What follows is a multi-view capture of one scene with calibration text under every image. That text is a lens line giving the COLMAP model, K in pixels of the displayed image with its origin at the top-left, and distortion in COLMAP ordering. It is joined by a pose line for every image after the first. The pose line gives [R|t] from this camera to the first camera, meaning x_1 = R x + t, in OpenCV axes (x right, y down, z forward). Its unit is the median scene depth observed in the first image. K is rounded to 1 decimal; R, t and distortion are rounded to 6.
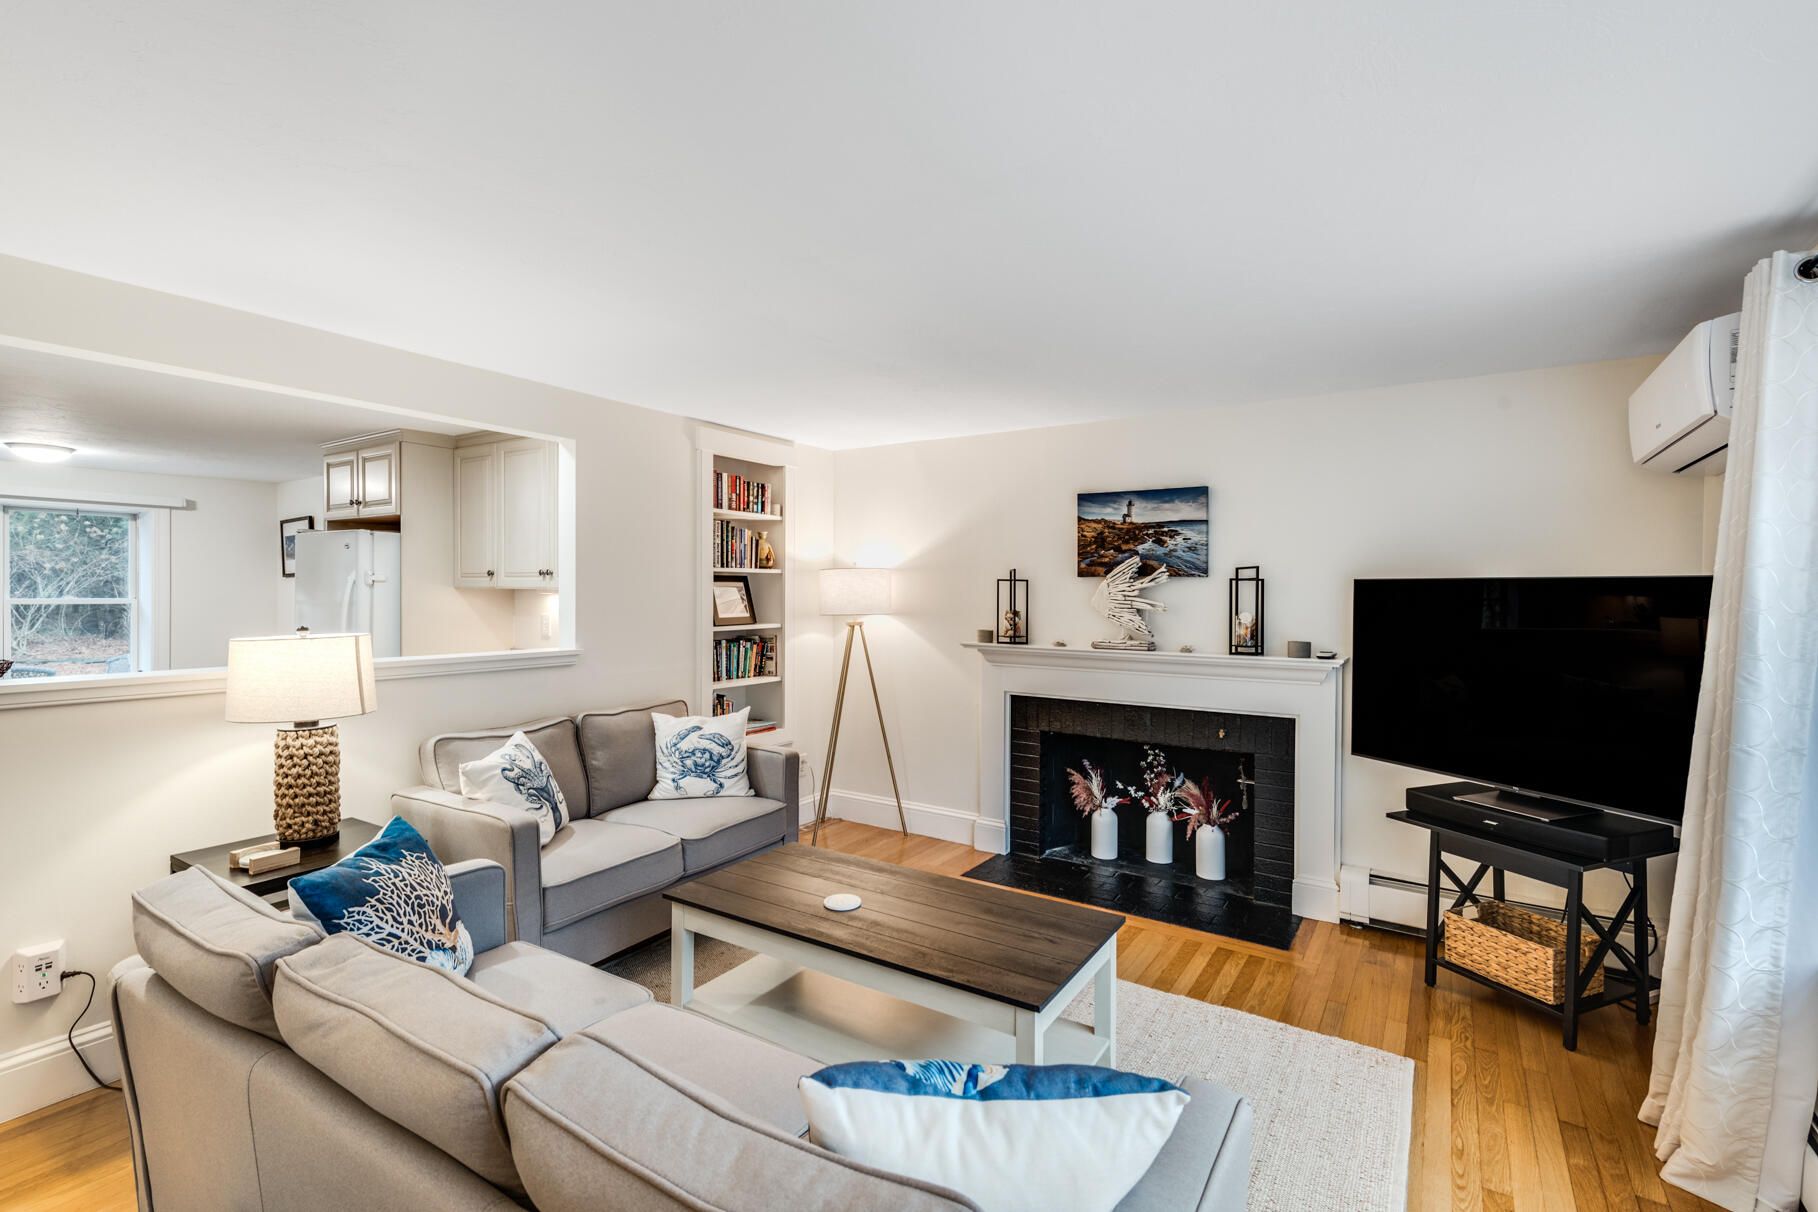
lens RADIAL K [[805.6, 0, 911.1], [0, 805.6, 599.4], [0, 0, 1]] dist [0.010029, -0.002687]
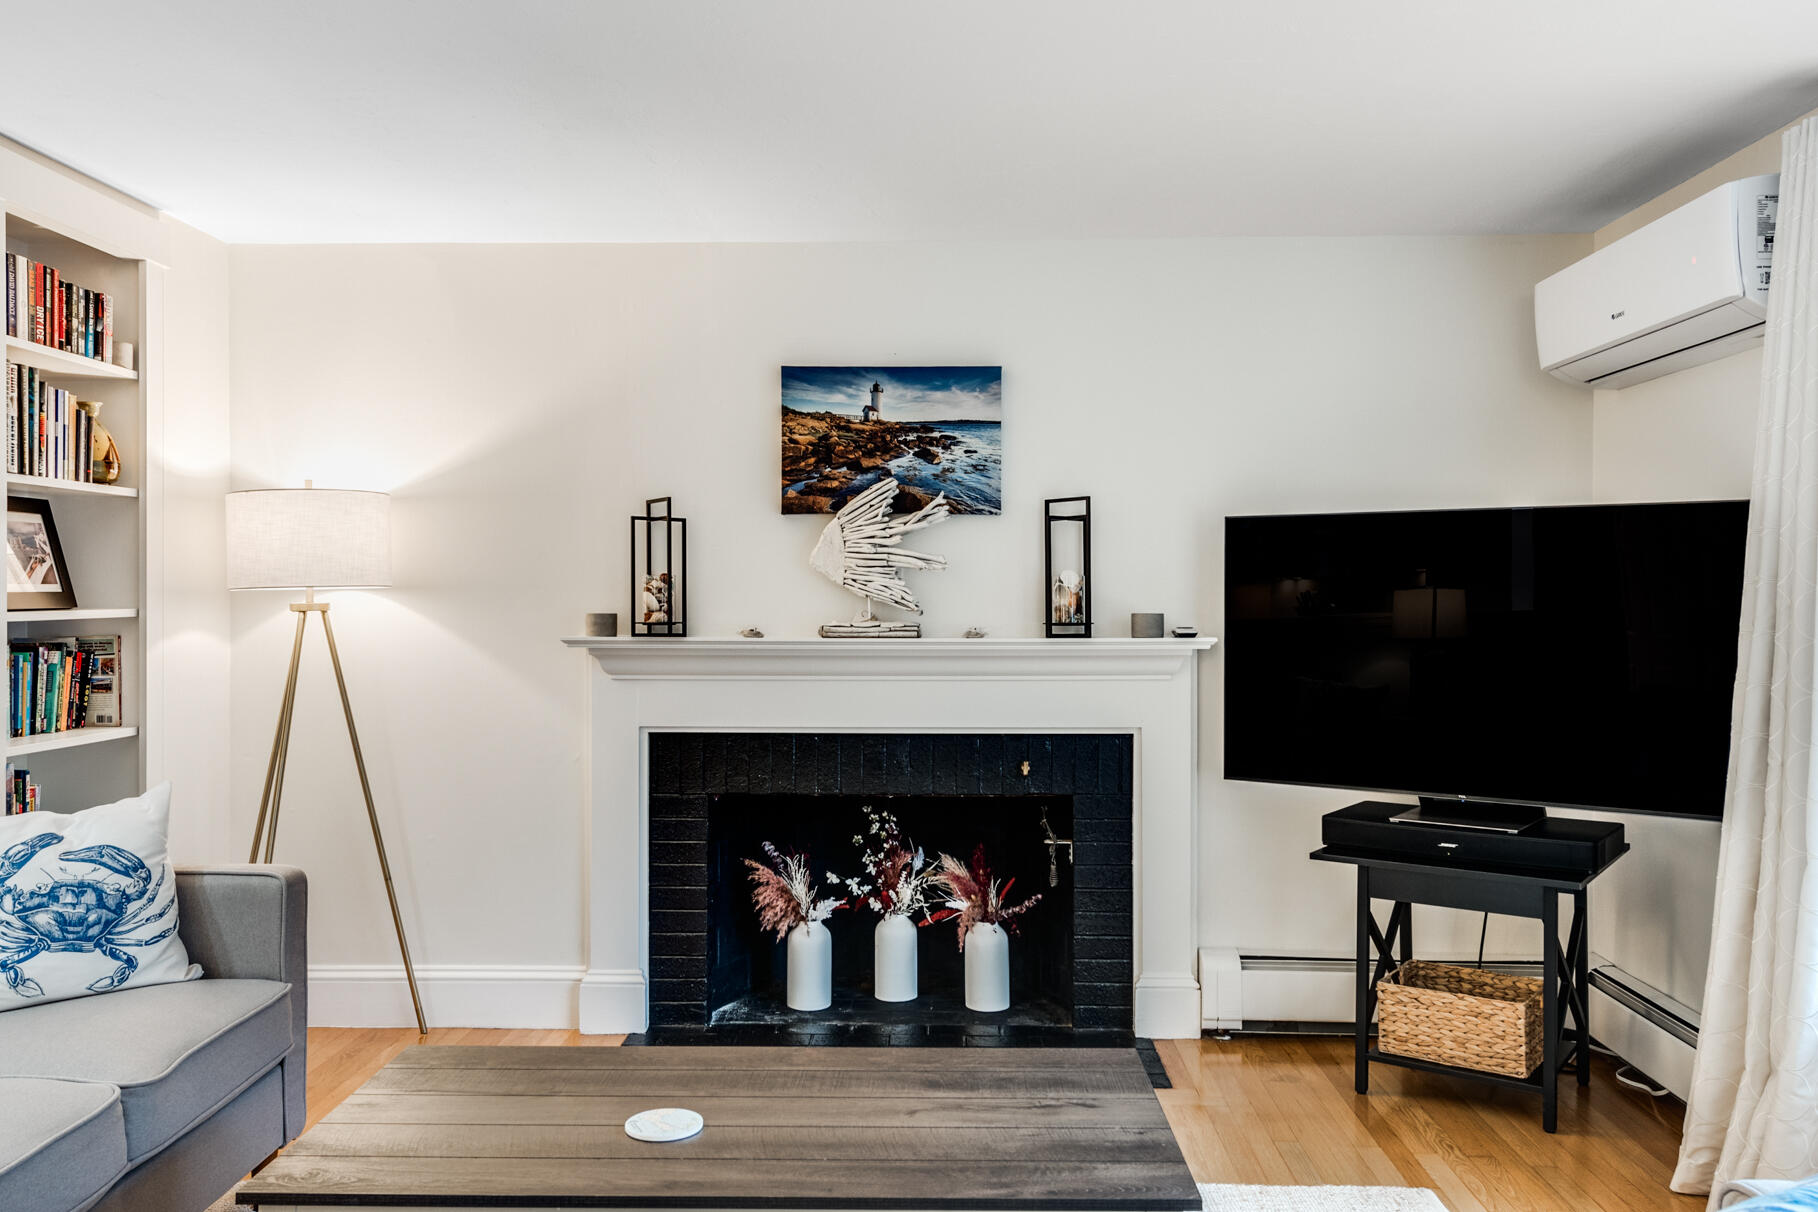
lens RADIAL K [[1417.3, 0, 905.1], [0, 1417.3, 593.7], [0, 0, 1]] dist [0.021808, -0.015471]
pose [[0.854194, -0.005641, 0.519923, -0.255332], [0.010446, 0.999925, -0.006314, 0.038219], [-0.519849, 0.010825, 0.854190, 0.116746]]
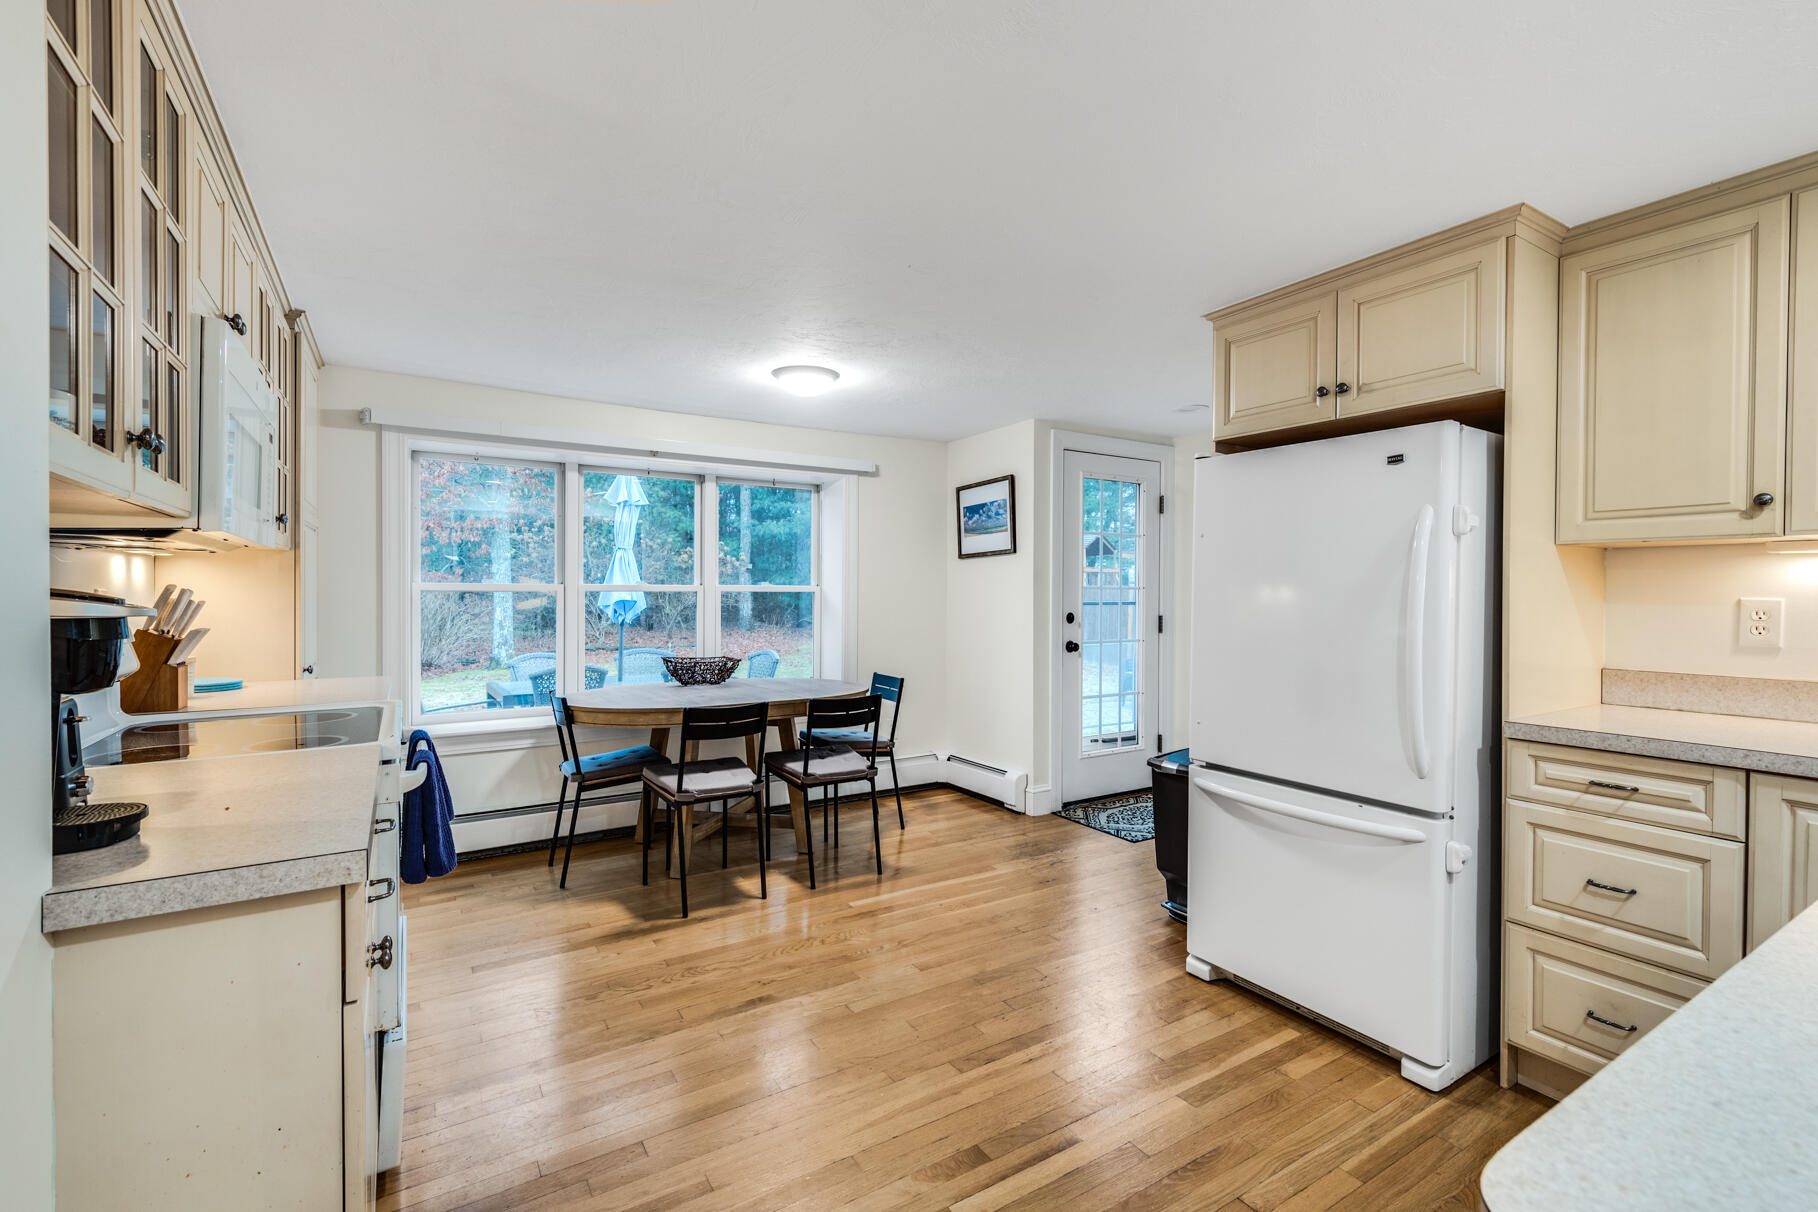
lens RADIAL K [[805.6, 0, 920.4], [0, 805.6, 608.9], [0, 0, 1]] dist [0.010029, -0.002687]
pose [[0.908198, 0.005358, -0.418506, -0.855673], [-0.001611, 0.999955, 0.009306, 0.025402], [0.418537, -0.007778, 0.908166, 0.477446]]
